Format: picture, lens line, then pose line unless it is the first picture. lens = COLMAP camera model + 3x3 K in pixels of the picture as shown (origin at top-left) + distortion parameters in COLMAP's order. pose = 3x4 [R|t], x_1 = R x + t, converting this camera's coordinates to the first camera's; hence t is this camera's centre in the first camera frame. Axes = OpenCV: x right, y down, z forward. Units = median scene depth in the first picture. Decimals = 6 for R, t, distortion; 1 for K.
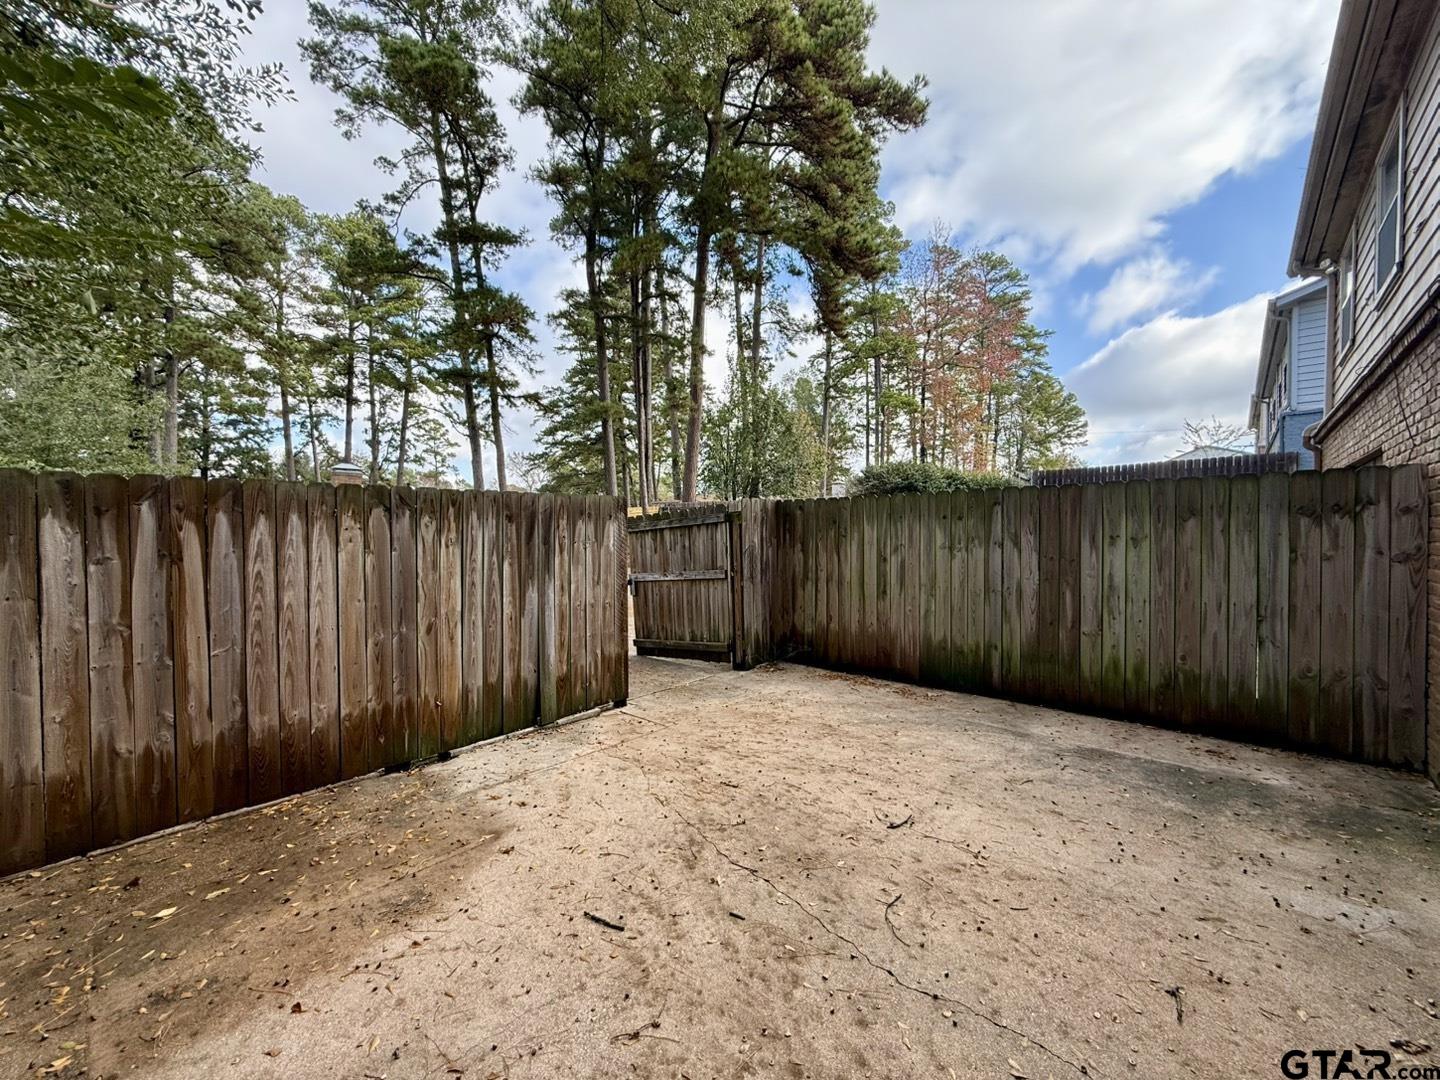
lens RADIAL K [[566.1, 0, 716.5], [0, 566.1, 539.5], [0, 0, 1]] dist [-0.001422, -0.000141]
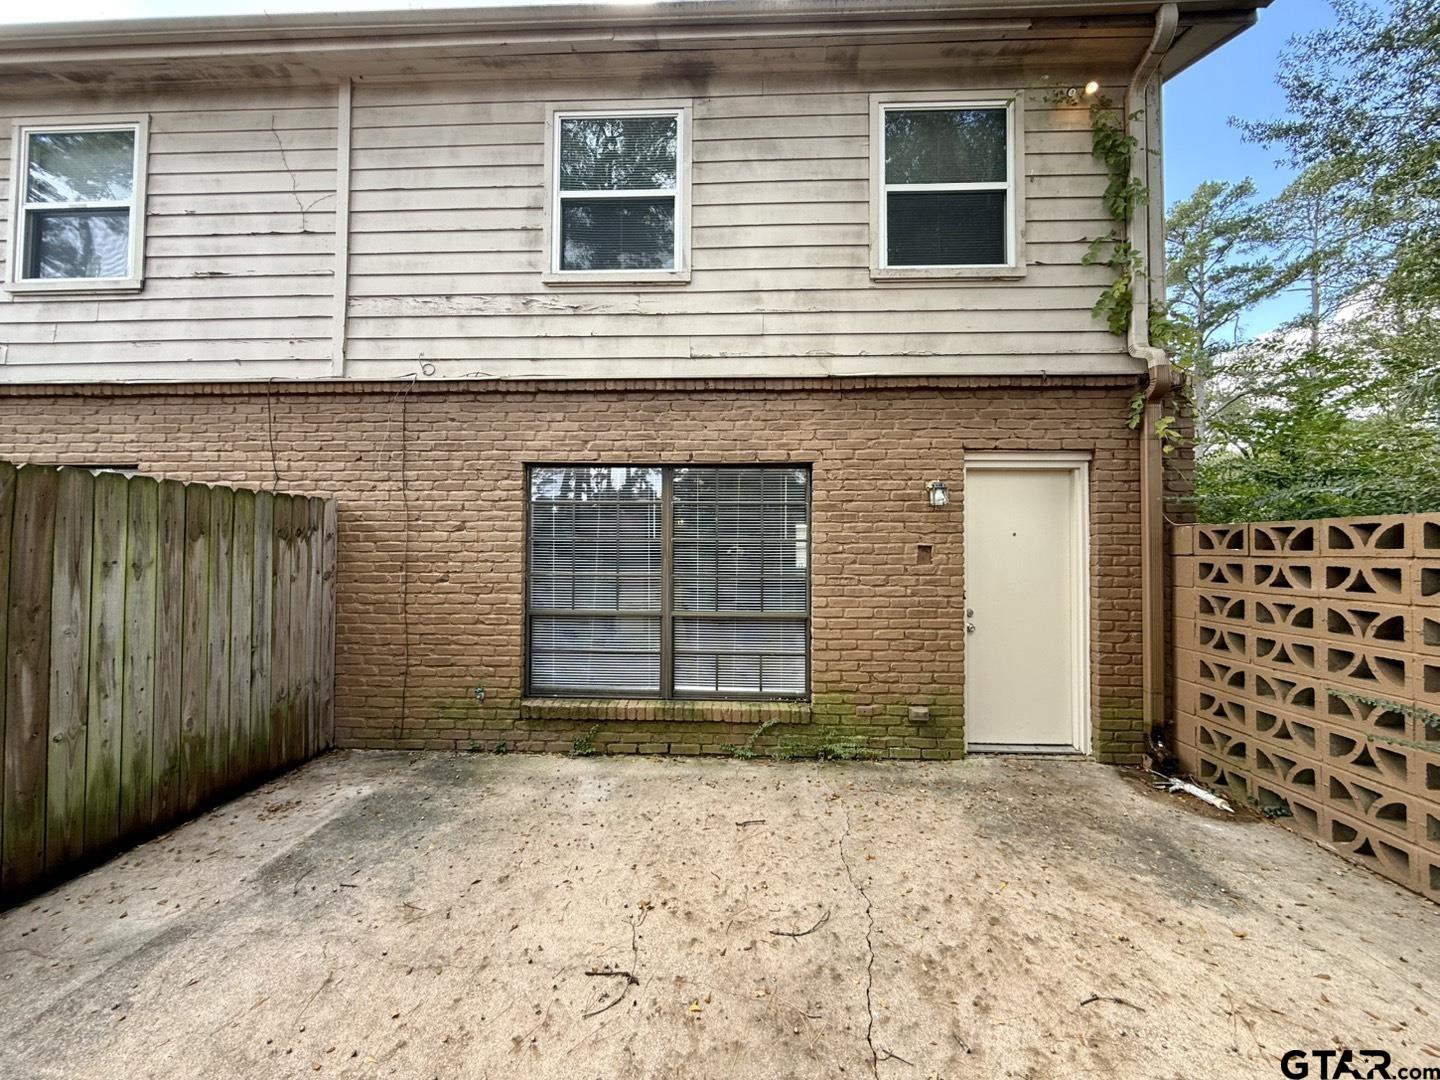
lens RADIAL K [[566.1, 0, 717.4], [0, 566.1, 538.6], [0, 0, 1]] dist [-0.001422, -0.000141]
pose [[-0.639068, 0.017540, 0.768950, -0.224630], [0.009755, 0.999844, -0.014700, -0.018741], [-0.769089, -0.001894, -0.639139, 1.019672]]
